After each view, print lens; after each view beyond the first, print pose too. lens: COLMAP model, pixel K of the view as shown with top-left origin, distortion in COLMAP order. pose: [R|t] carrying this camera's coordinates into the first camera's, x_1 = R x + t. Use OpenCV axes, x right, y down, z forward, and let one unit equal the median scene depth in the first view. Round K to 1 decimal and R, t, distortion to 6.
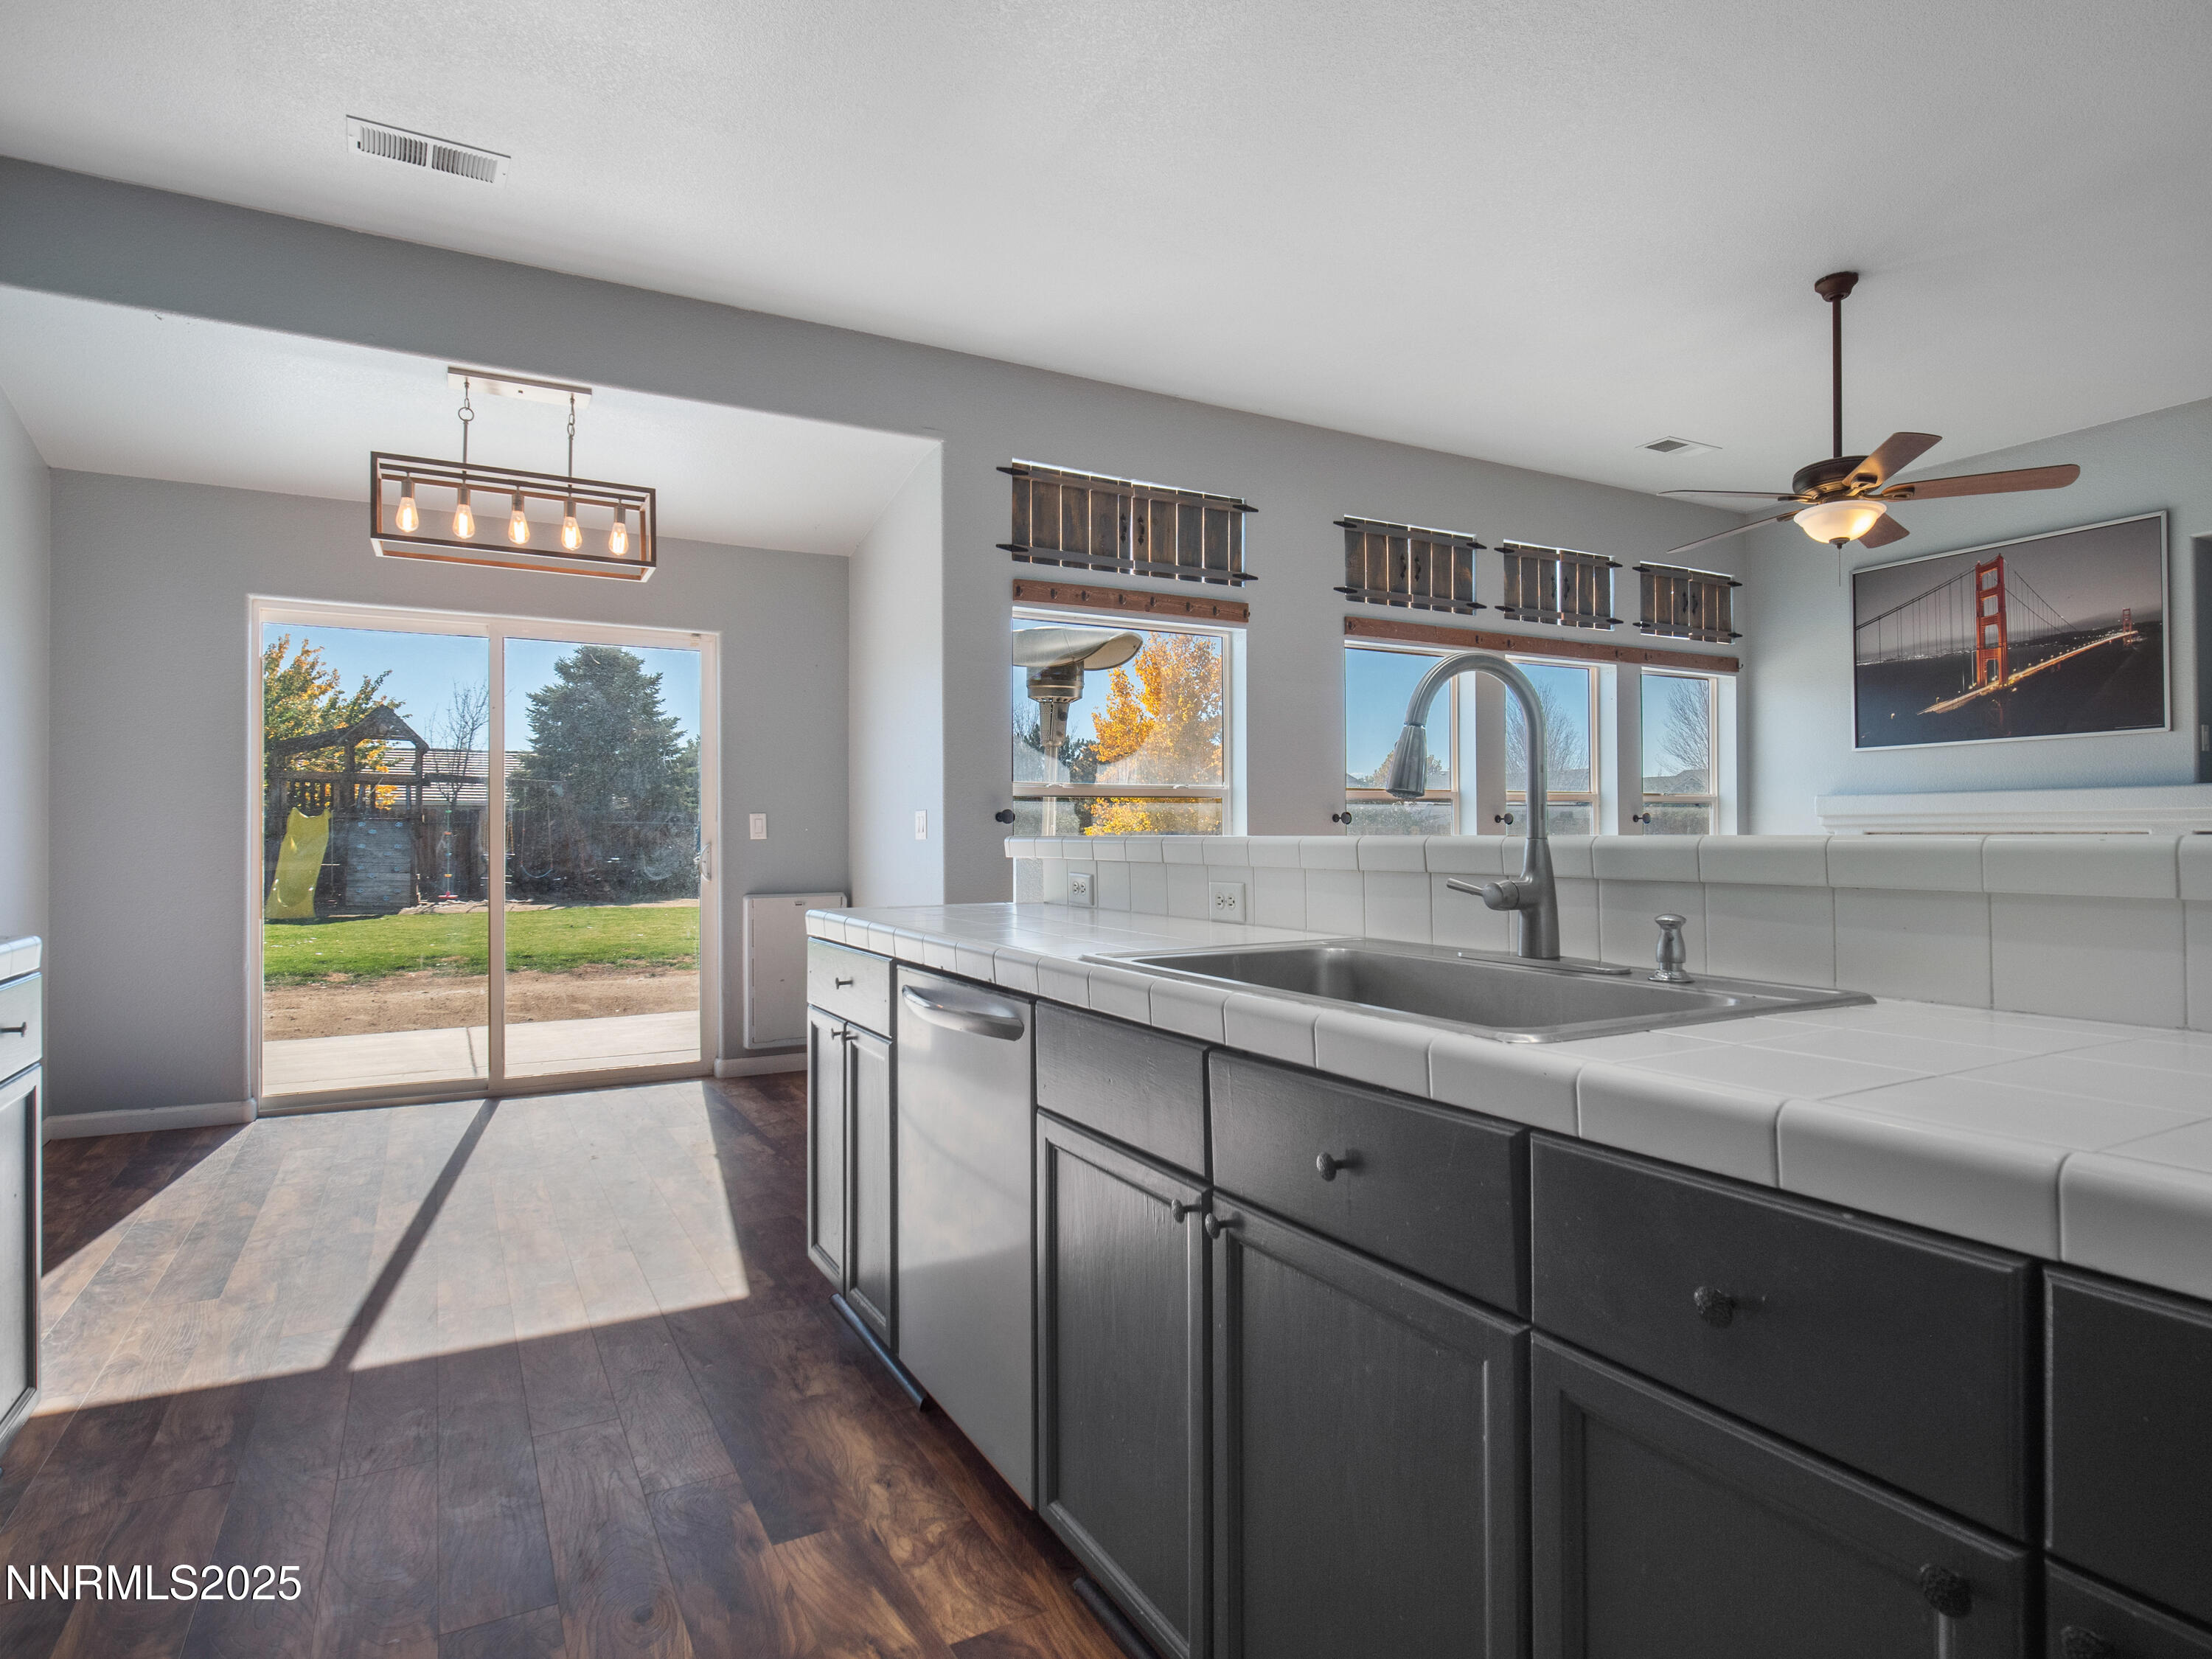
lens RADIAL K [[1206.0, 0, 1092.3], [0, 1206.0, 825.3], [0, 0, 1]] dist [-0.004397, -0.001962]
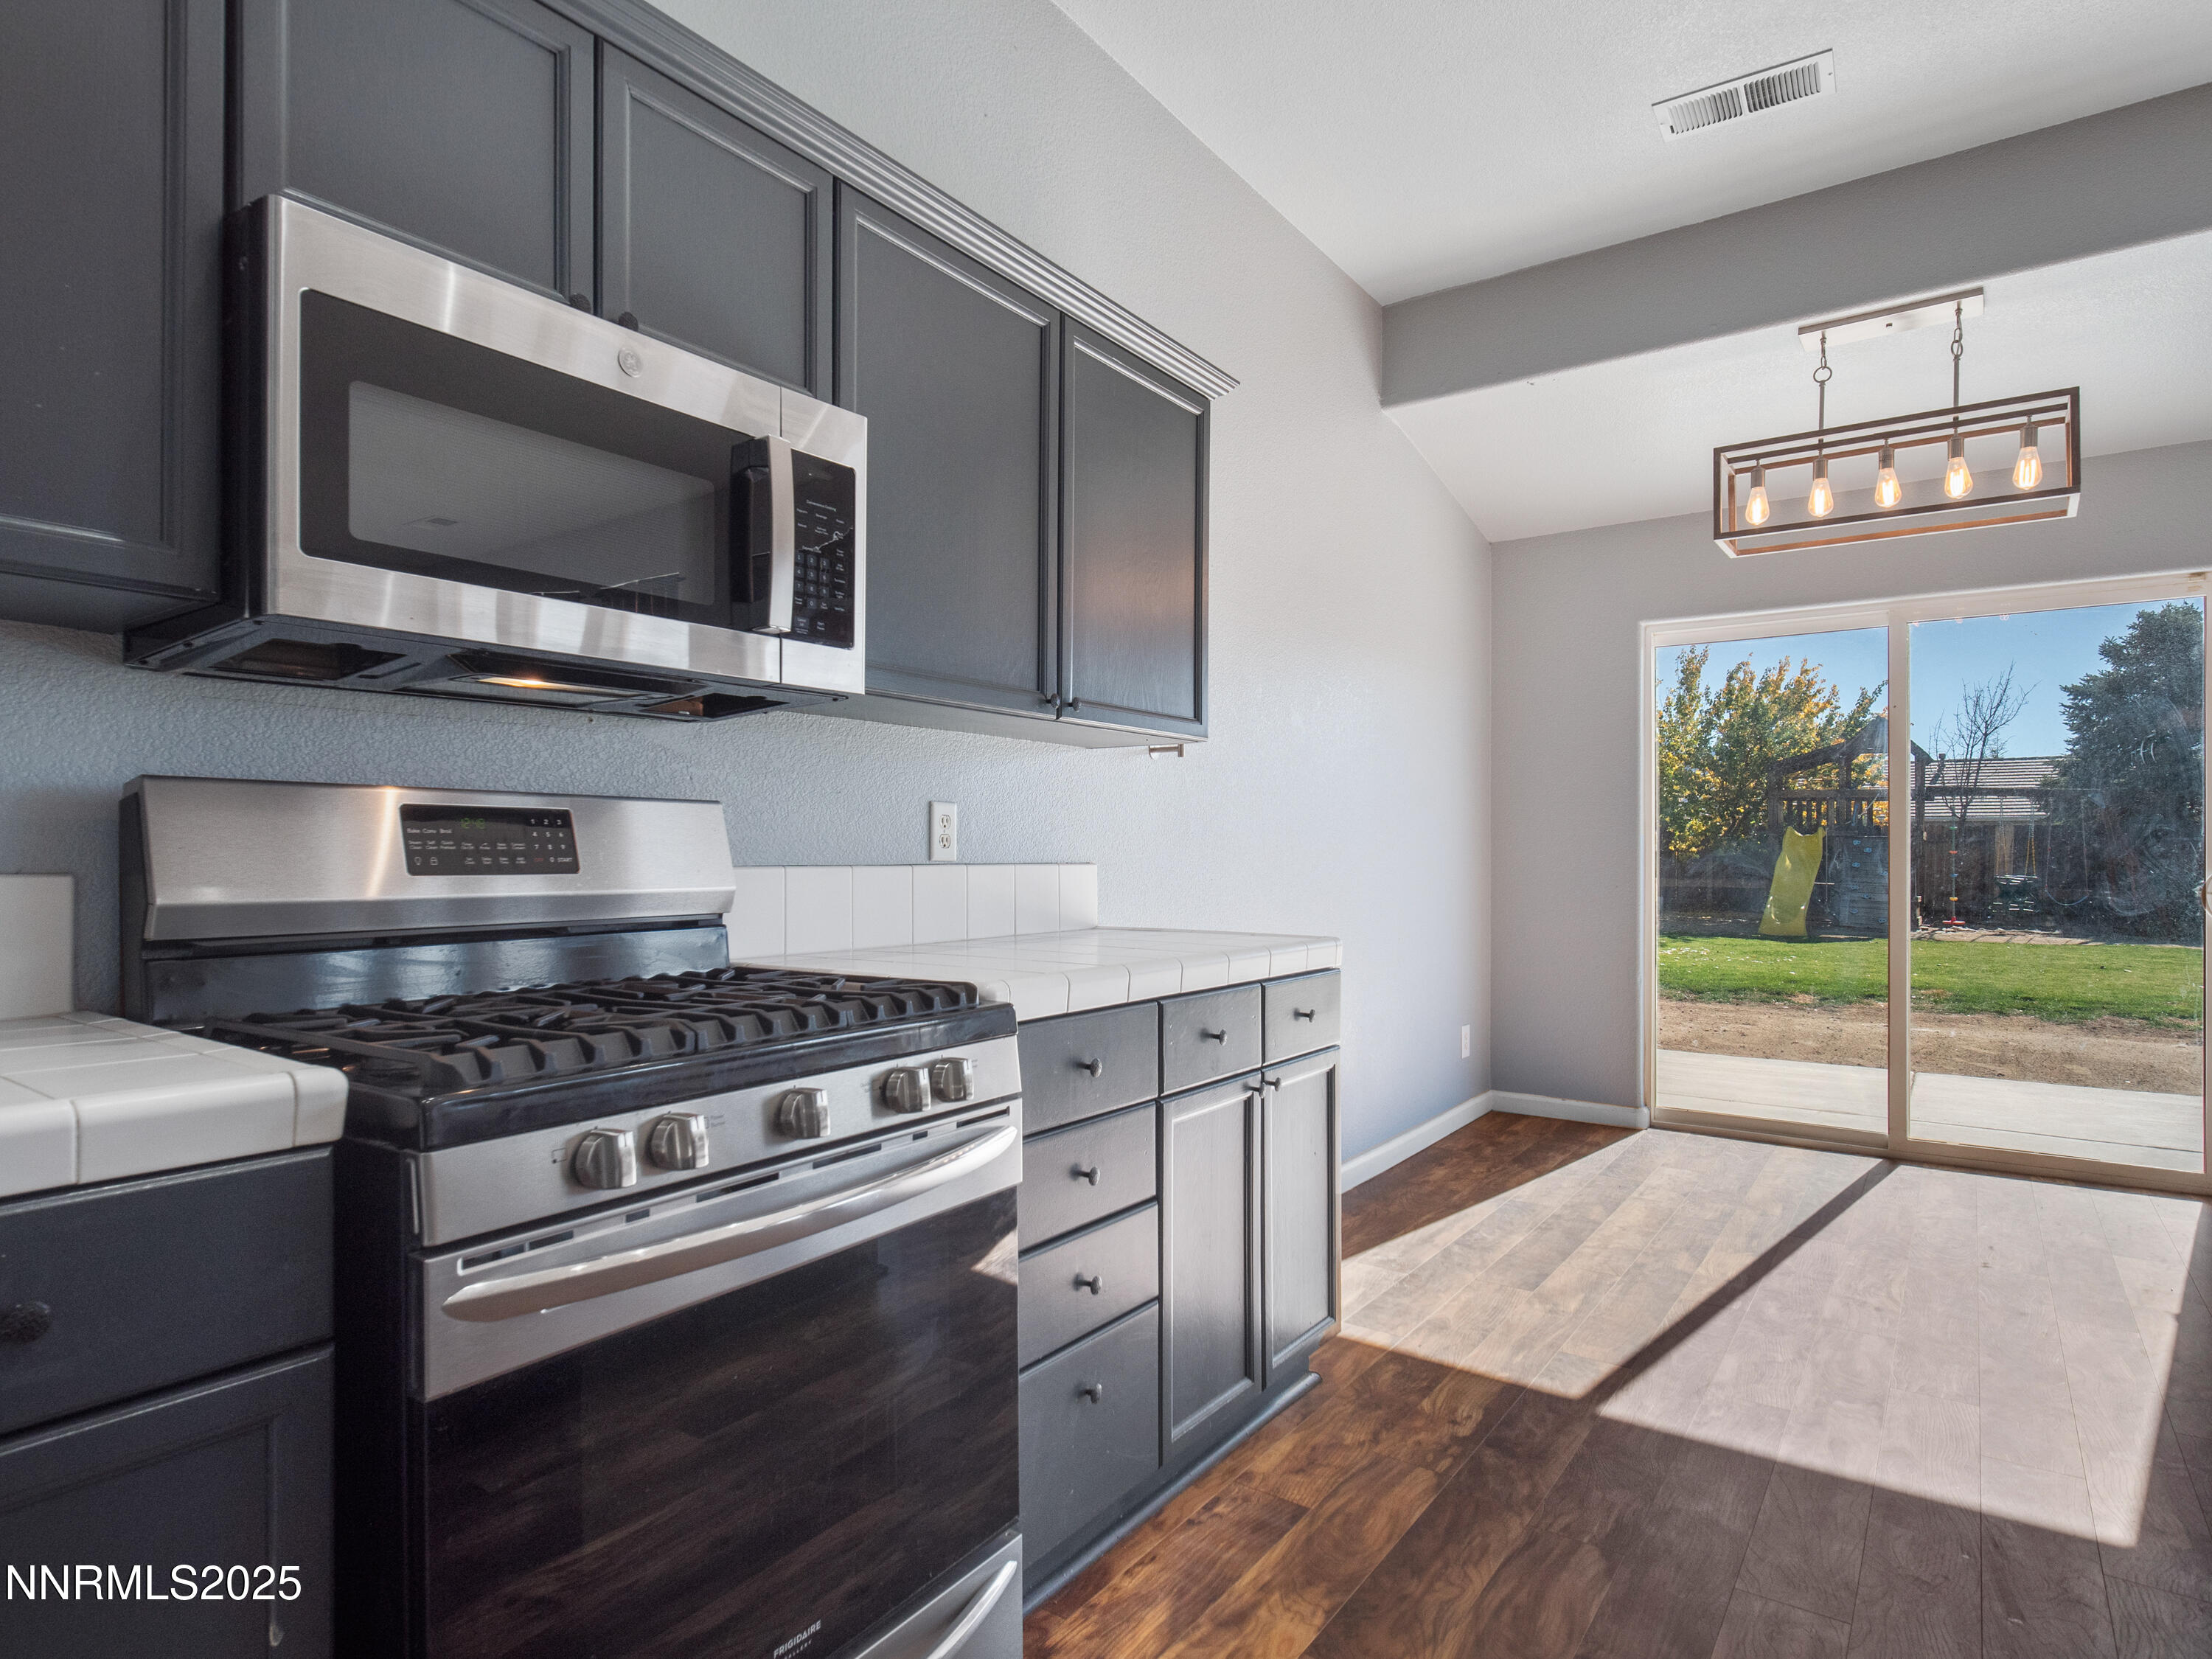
lens RADIAL K [[1225.9, 0, 1103.4], [0, 1225.9, 846.9], [0, 0, 1]] dist [0.002296, 0.001450]
pose [[0.439167, -0.001085, -0.898405, 0.039636], [0.003493, 0.999994, 0.000500, 0.000627], [0.898399, -0.003358, 0.439168, 0.099261]]
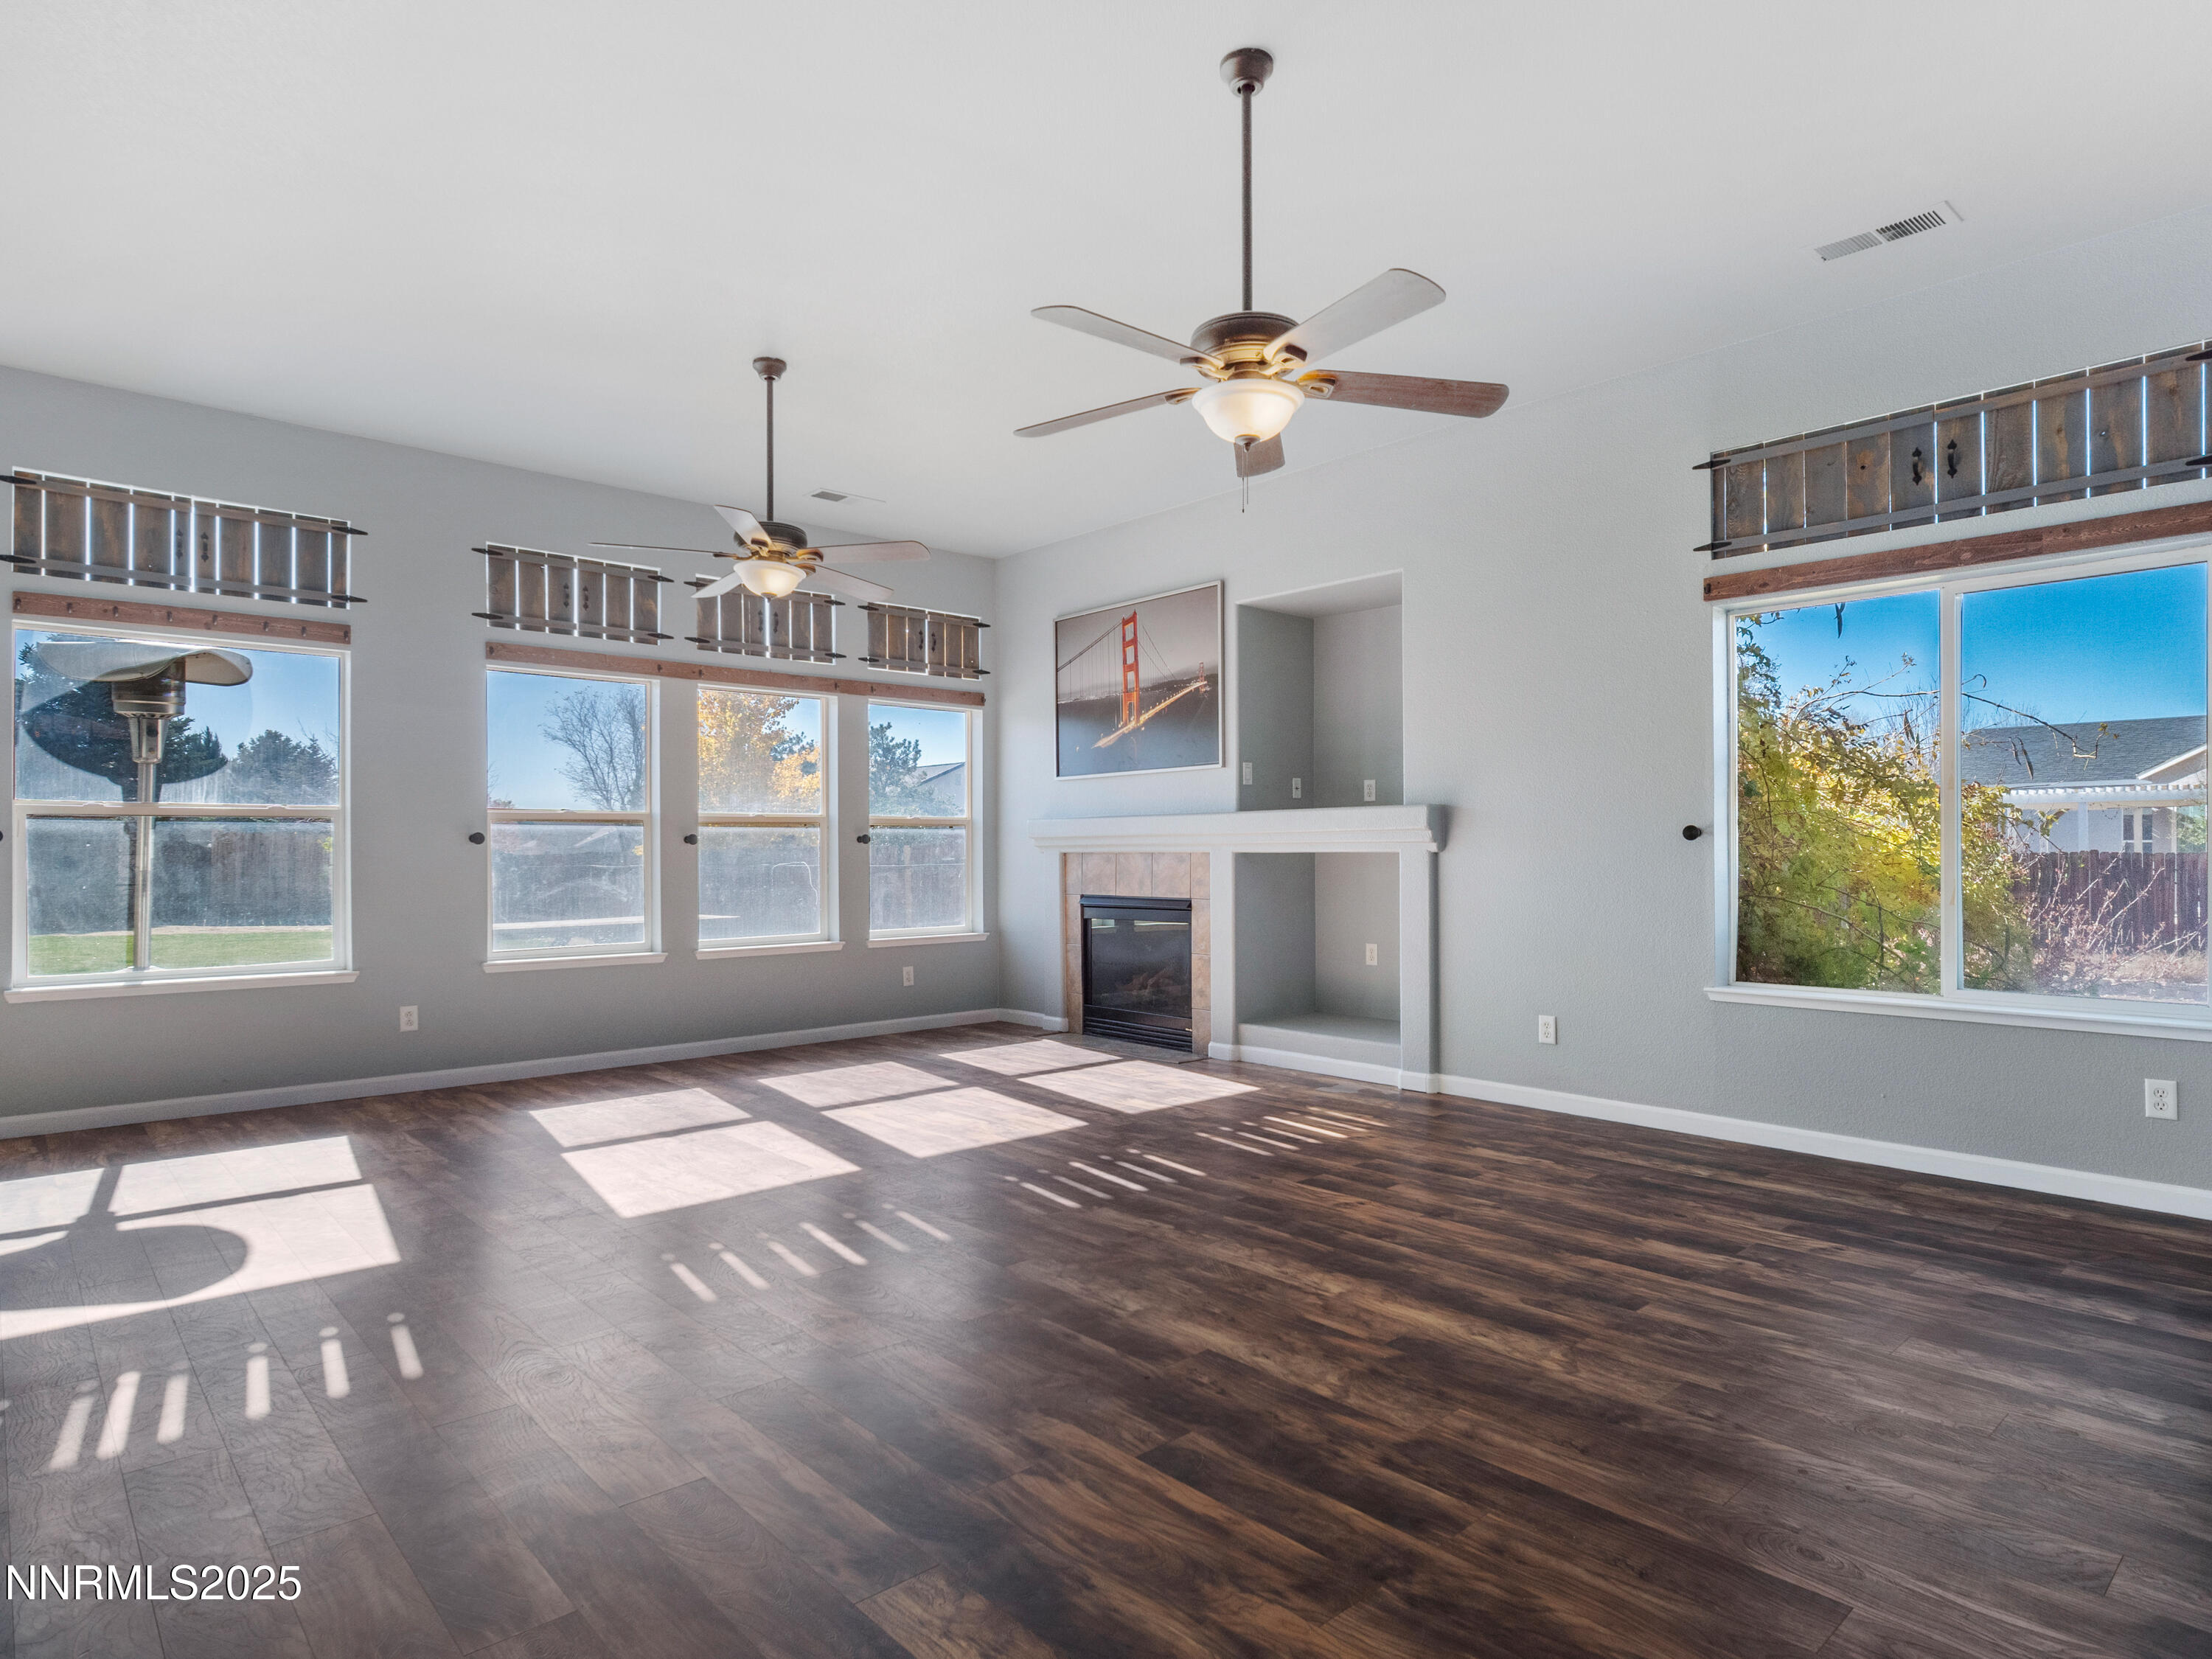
lens RADIAL K [[1225.9, 0, 1103.4], [0, 1225.9, 846.9], [0, 0, 1]] dist [0.002296, 0.001450]
pose [[0.973073, 0.002881, 0.230479, 0.494510], [-0.003860, 0.999985, 0.003798, -0.004002], [-0.230465, -0.004585, 0.973070, -0.147359]]
